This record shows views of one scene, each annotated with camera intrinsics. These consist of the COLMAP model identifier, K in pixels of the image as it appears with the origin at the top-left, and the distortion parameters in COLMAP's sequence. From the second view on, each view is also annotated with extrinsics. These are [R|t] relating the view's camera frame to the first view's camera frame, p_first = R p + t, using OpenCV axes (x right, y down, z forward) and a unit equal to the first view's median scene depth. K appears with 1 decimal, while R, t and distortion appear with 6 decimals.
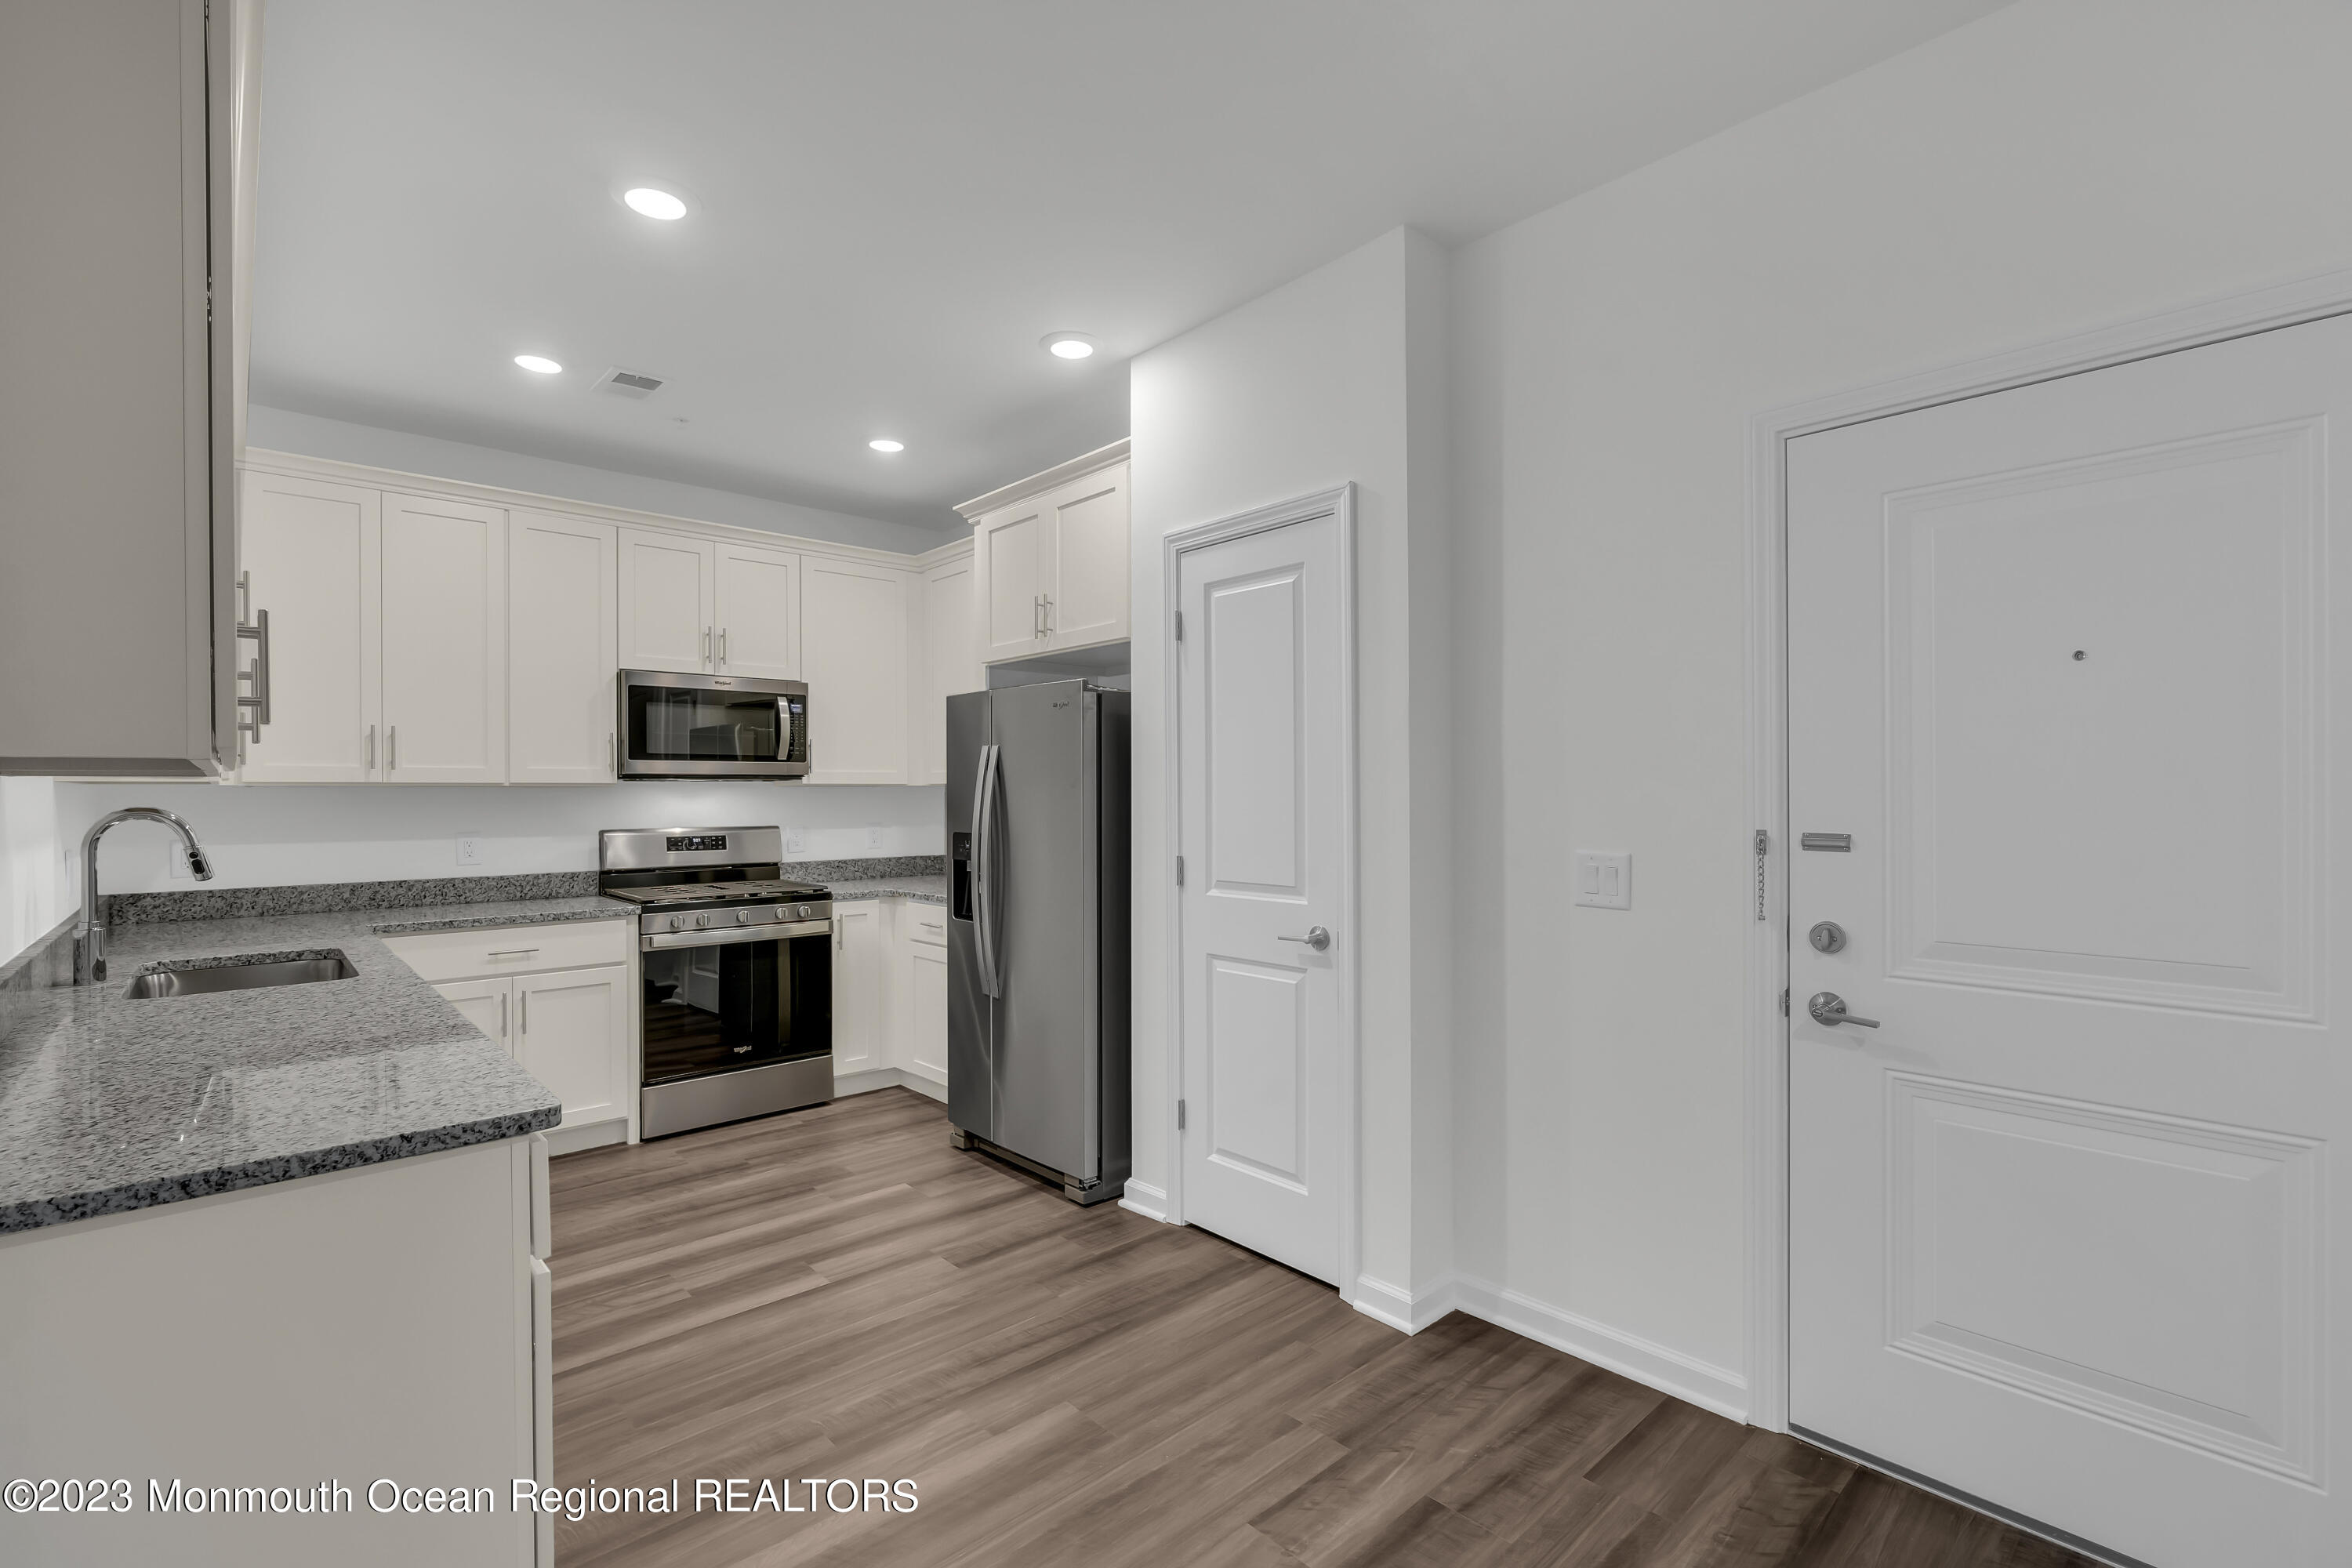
lens RADIAL K [[1049.9, 0, 1178.2], [0, 1049.9, 791.8], [0, 0, 1]] dist [-0.016679, 0.004809]
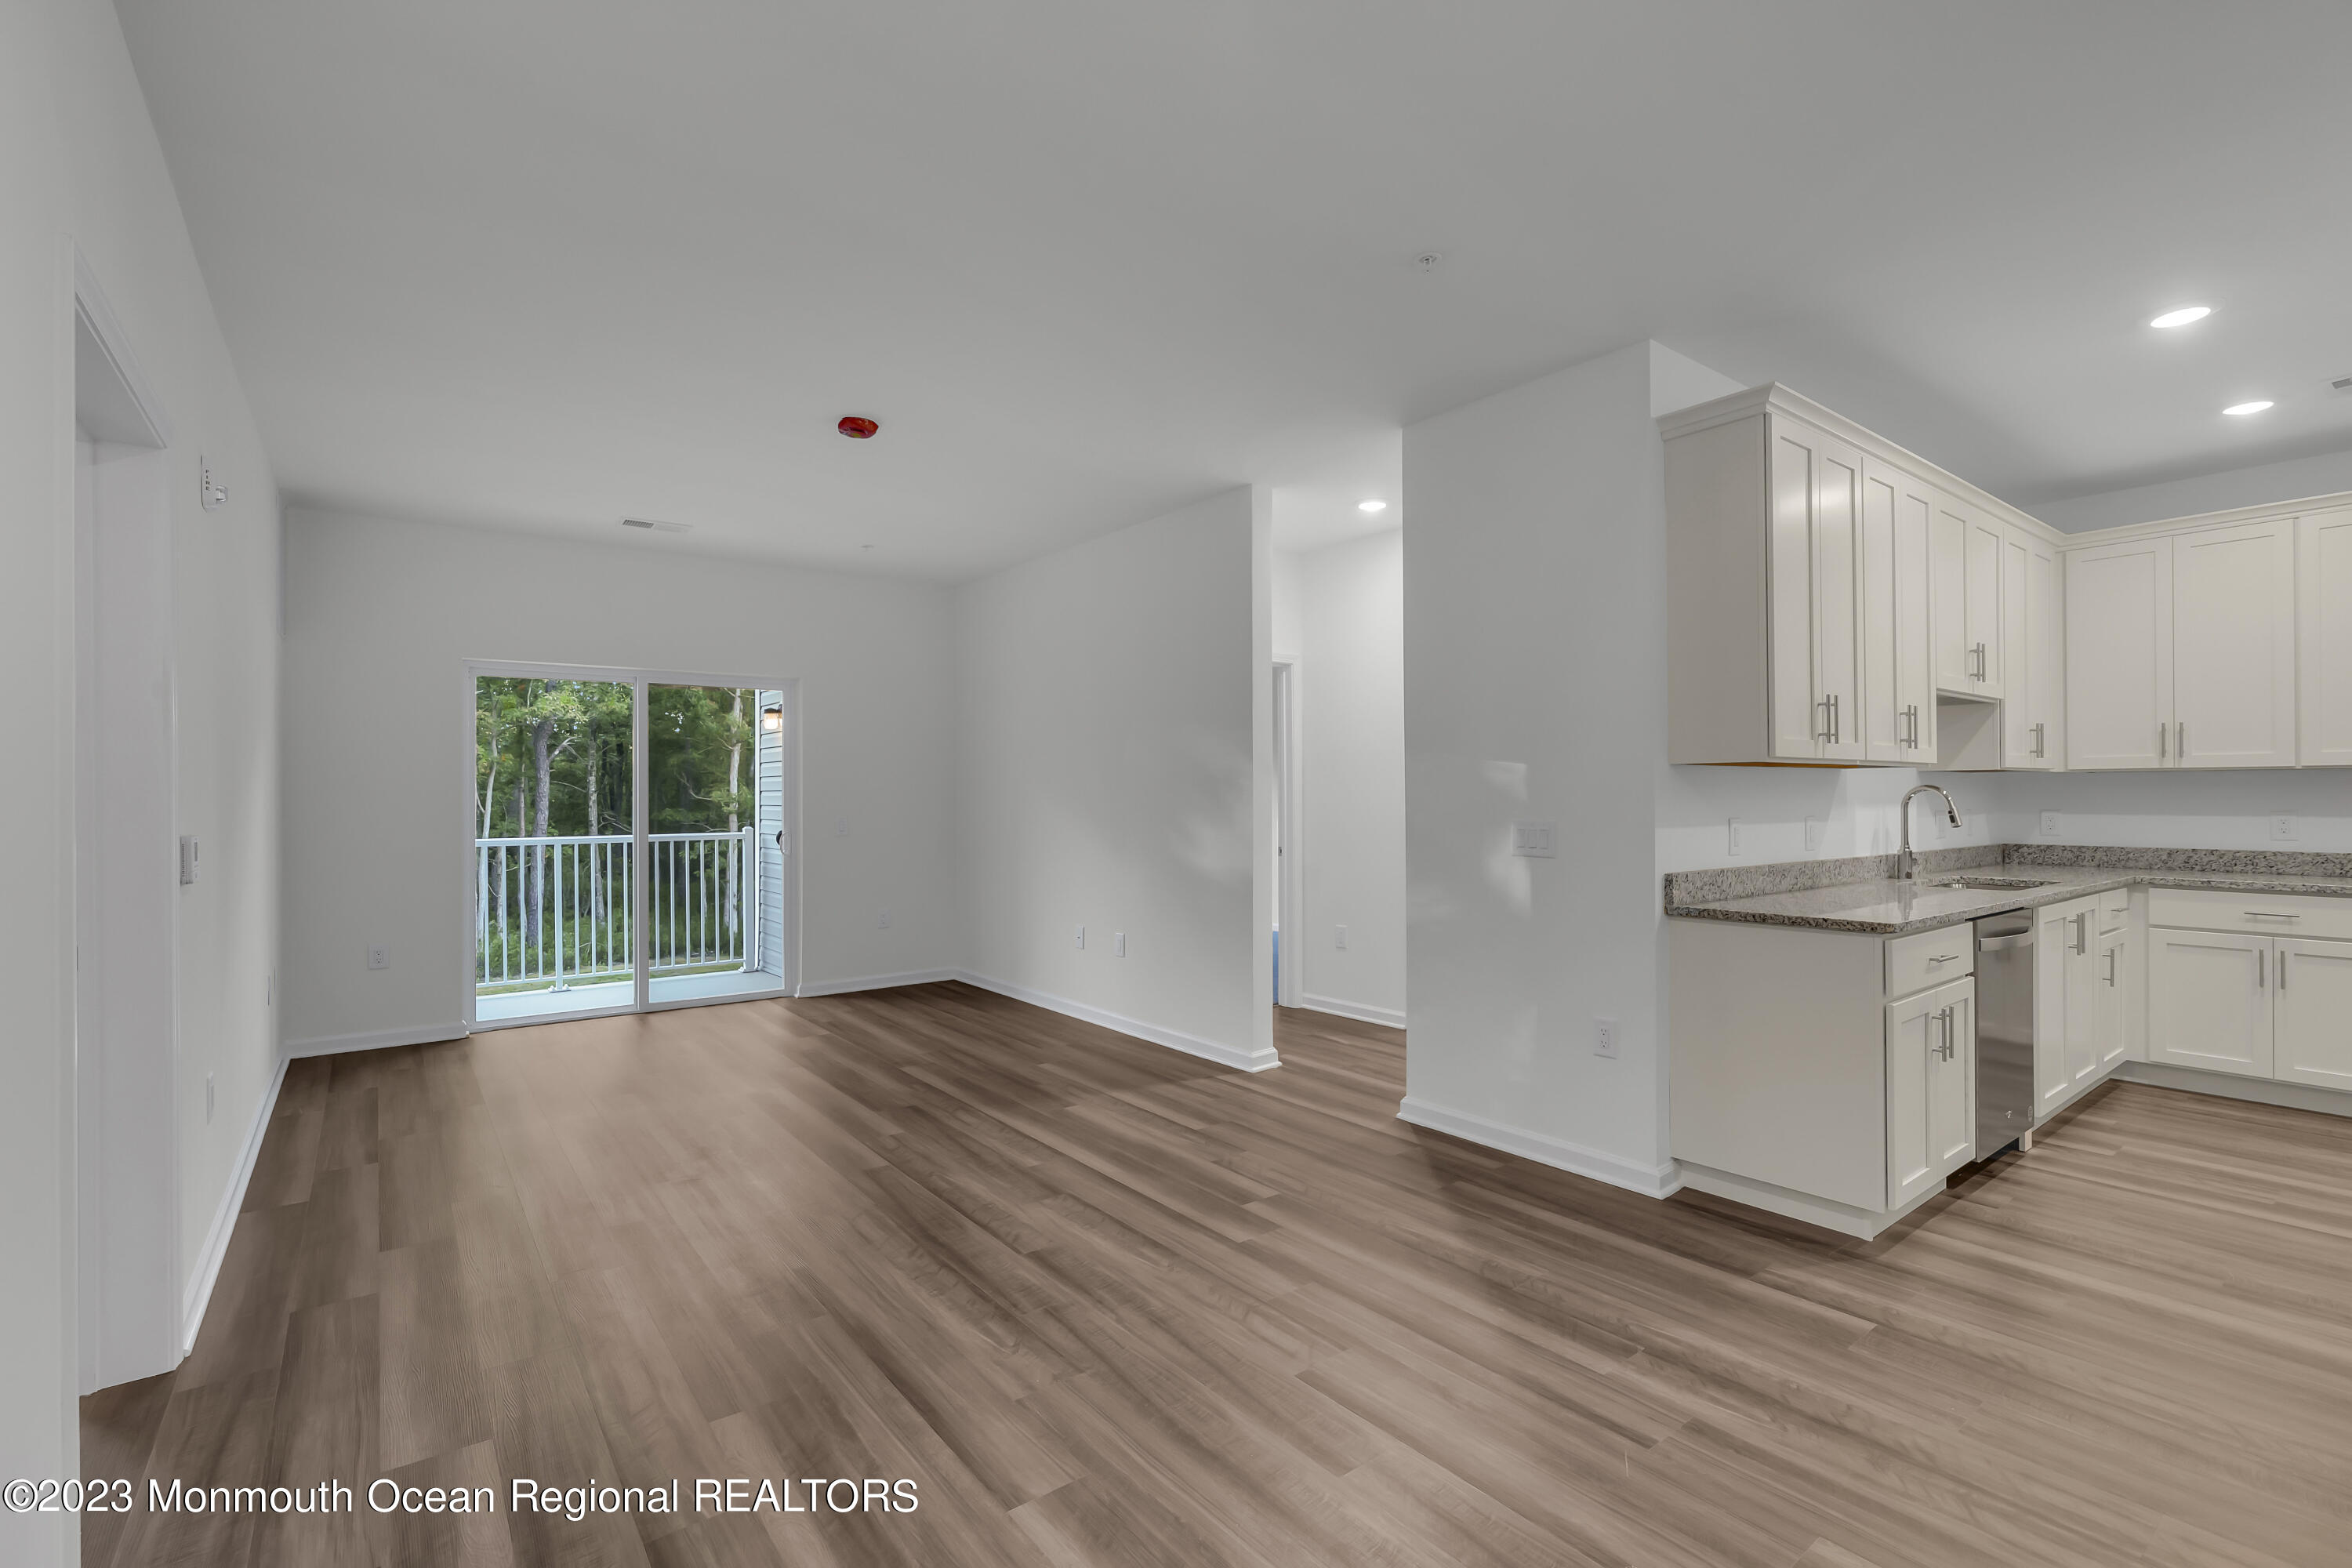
lens RADIAL K [[1049.9, 0, 1183.2], [0, 1049.9, 786.8], [0, 0, 1]] dist [-0.016679, 0.004809]
pose [[-0.089155, -0.000836, -0.996017, 0.639935], [0.005645, 0.999983, -0.001344, 0.009734], [0.996002, -0.005742, -0.089149, -0.083463]]
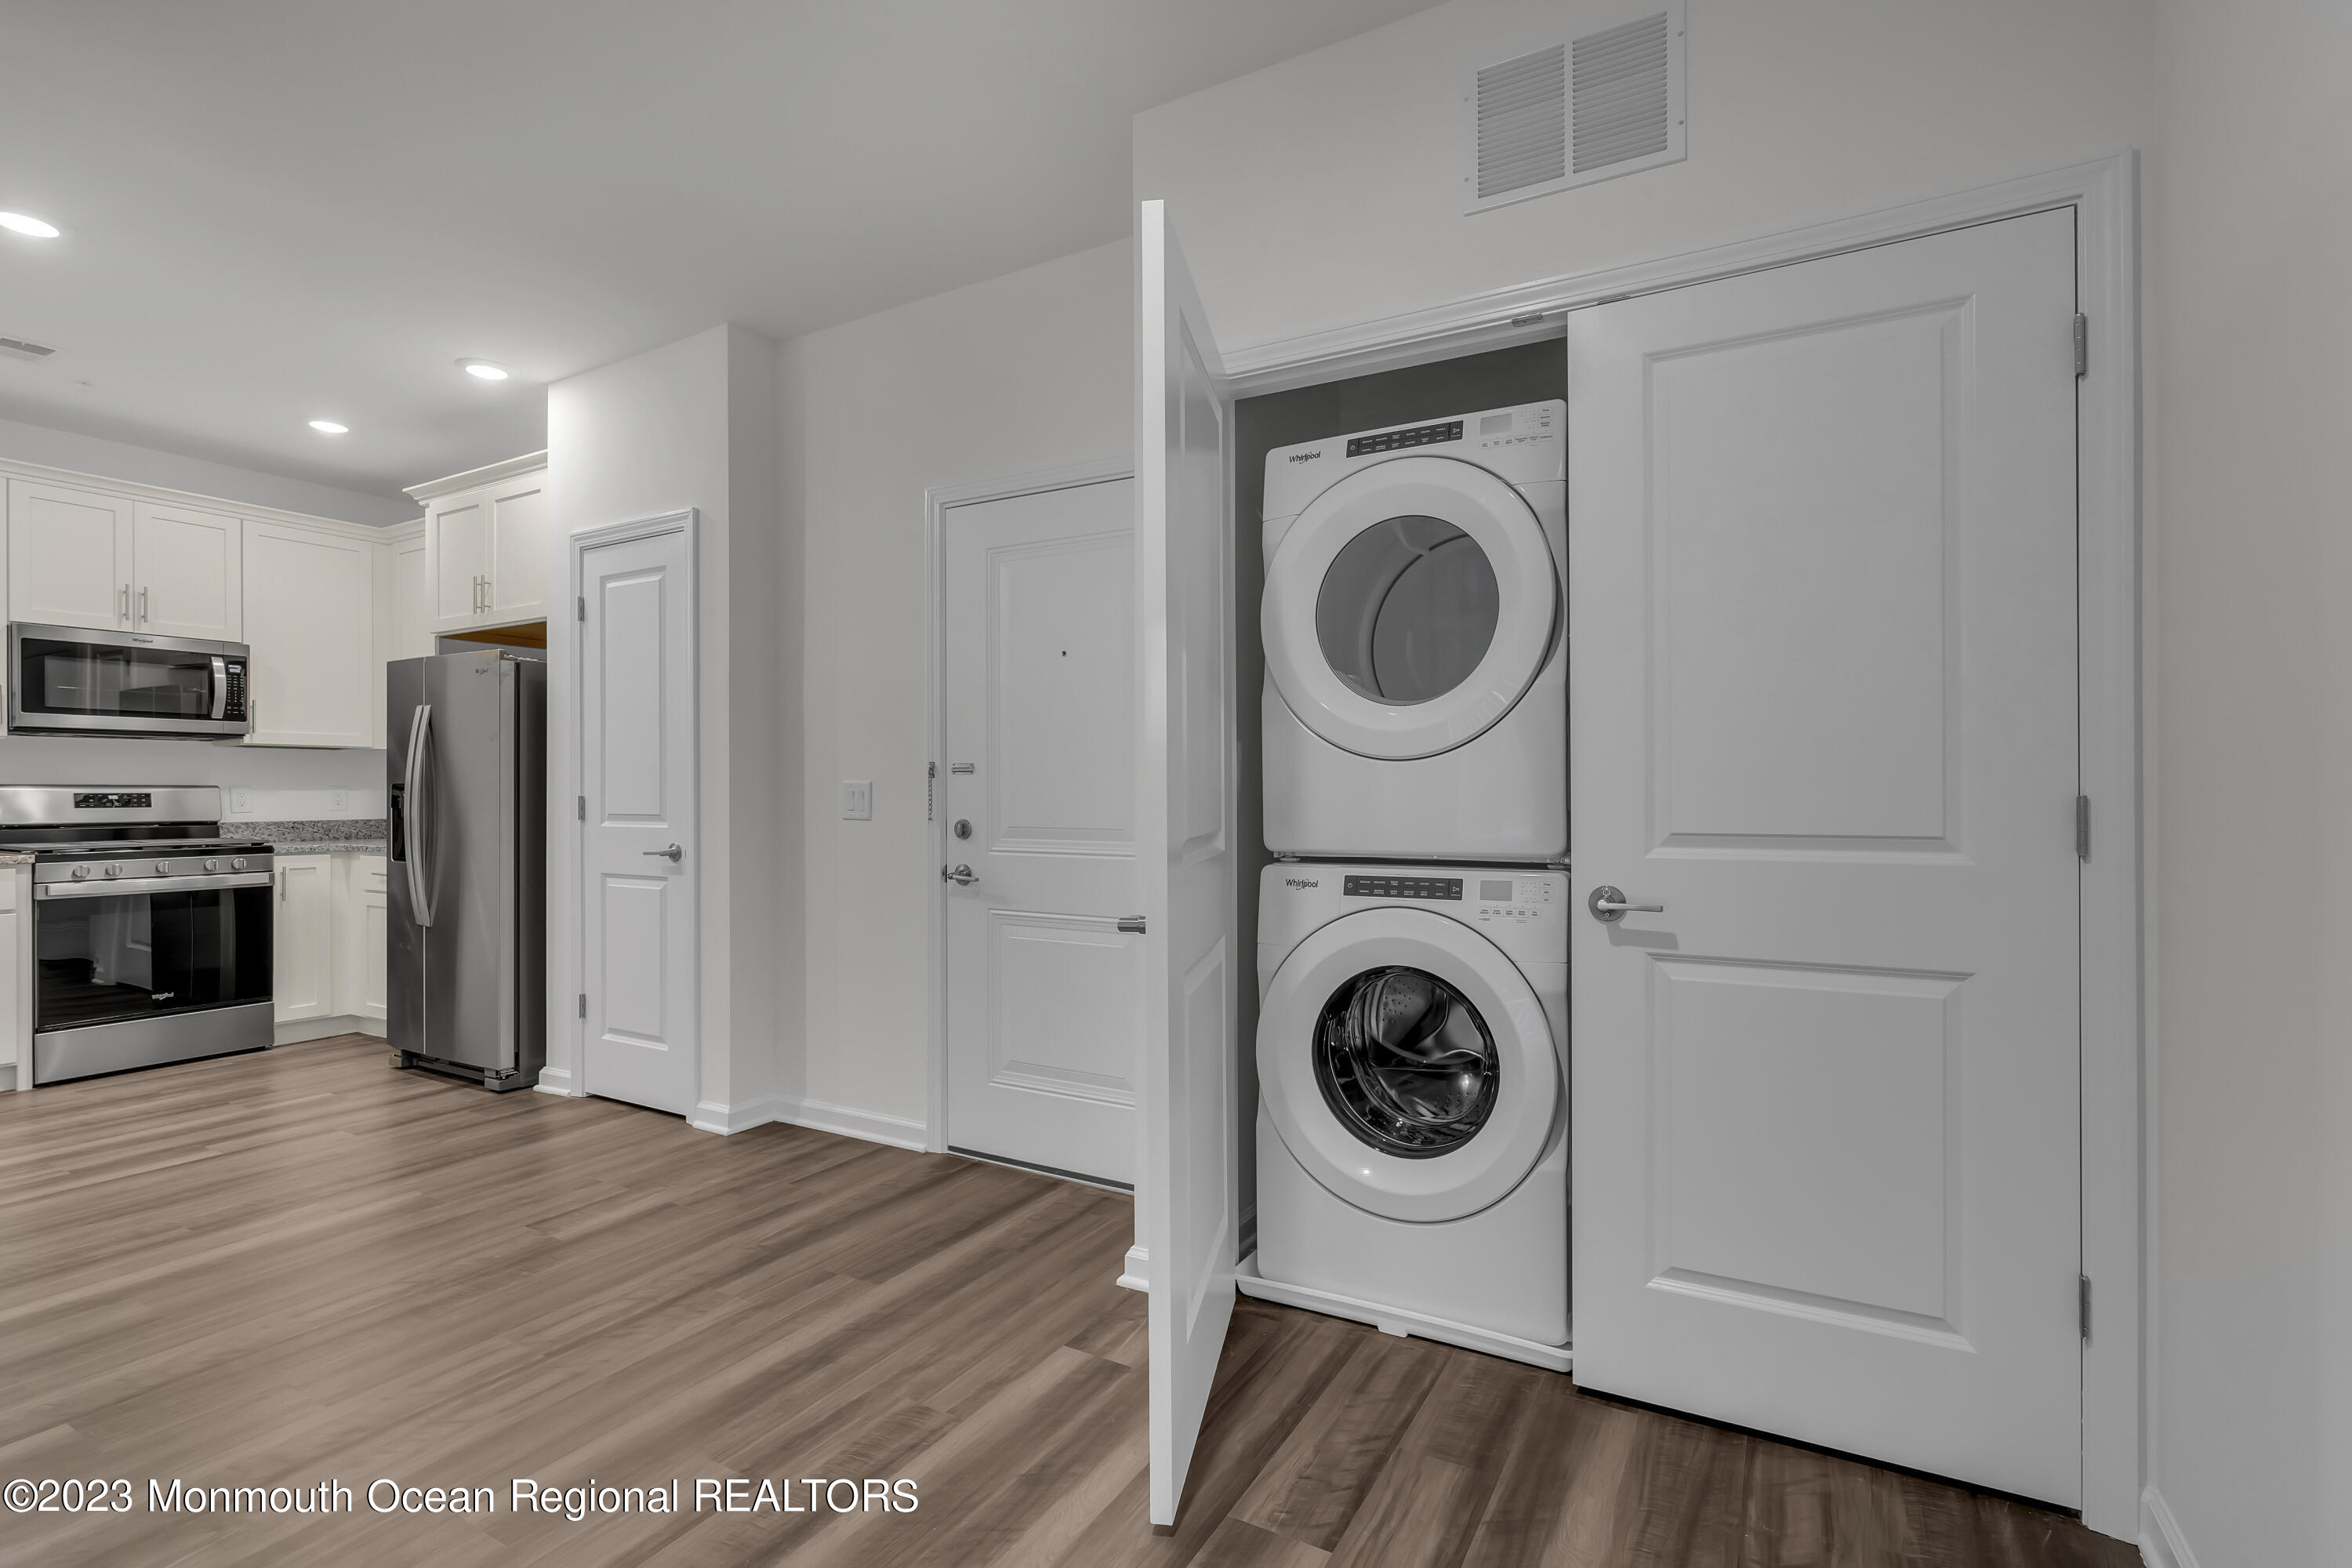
lens RADIAL K [[1049.9, 0, 1161.3], [0, 1049.9, 794.2], [0, 0, 1]] dist [-0.016679, 0.004809]
pose [[0.948698, 0.004269, 0.316156, 0.246393], [-0.005631, 0.999978, 0.003396, 0.048332], [-0.316135, -0.005002, 0.948701, -0.360070]]
